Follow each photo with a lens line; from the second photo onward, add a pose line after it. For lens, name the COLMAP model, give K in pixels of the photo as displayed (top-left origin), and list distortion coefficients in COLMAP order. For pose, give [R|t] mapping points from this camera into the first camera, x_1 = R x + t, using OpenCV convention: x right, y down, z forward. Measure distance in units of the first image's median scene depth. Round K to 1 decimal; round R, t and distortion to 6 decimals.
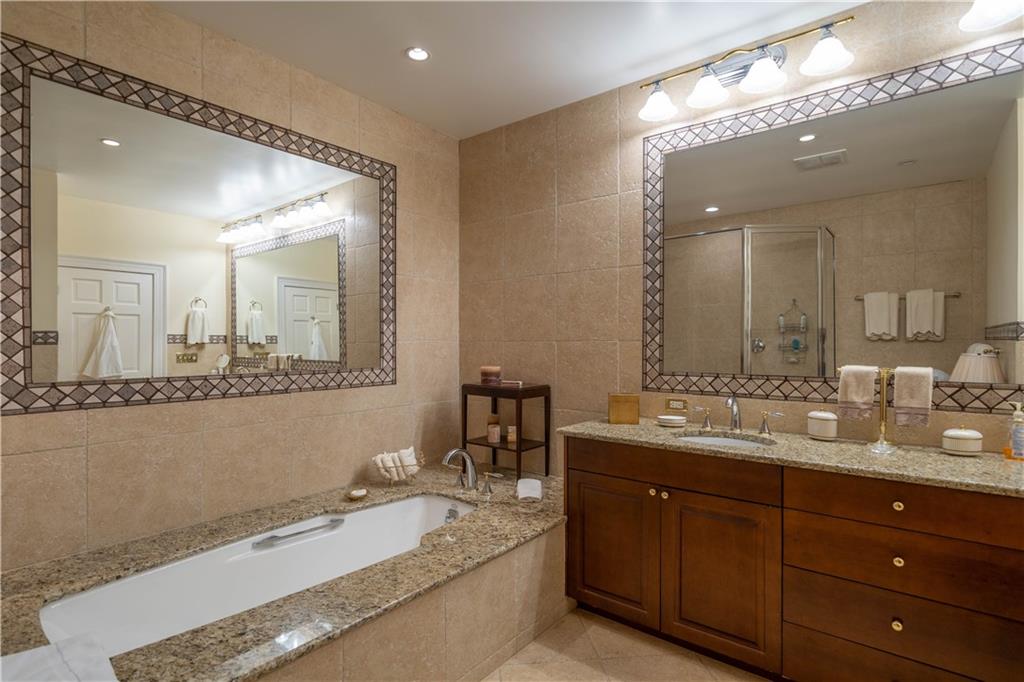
lens RADIAL K [[493.7, 0, 512.7], [0, 493.7, 342.3], [0, 0, 1]] dist [-0.001847, 0.000194]
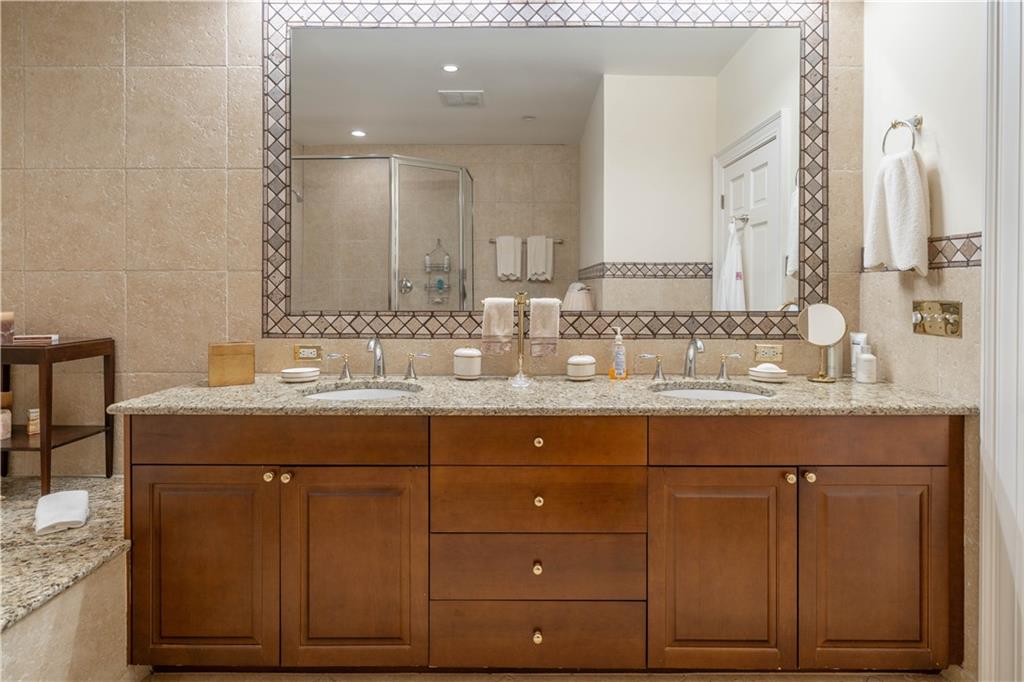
lens RADIAL K [[513.3, 0, 501.0], [0, 513.3, 292.2], [0, 0, 1]] dist [0.002034, -0.000268]
pose [[0.801521, -0.003323, 0.597957, 0.092917], [0.001551, 0.999993, 0.003479, 0.028308], [-0.597964, -0.001861, 0.801521, 0.171132]]
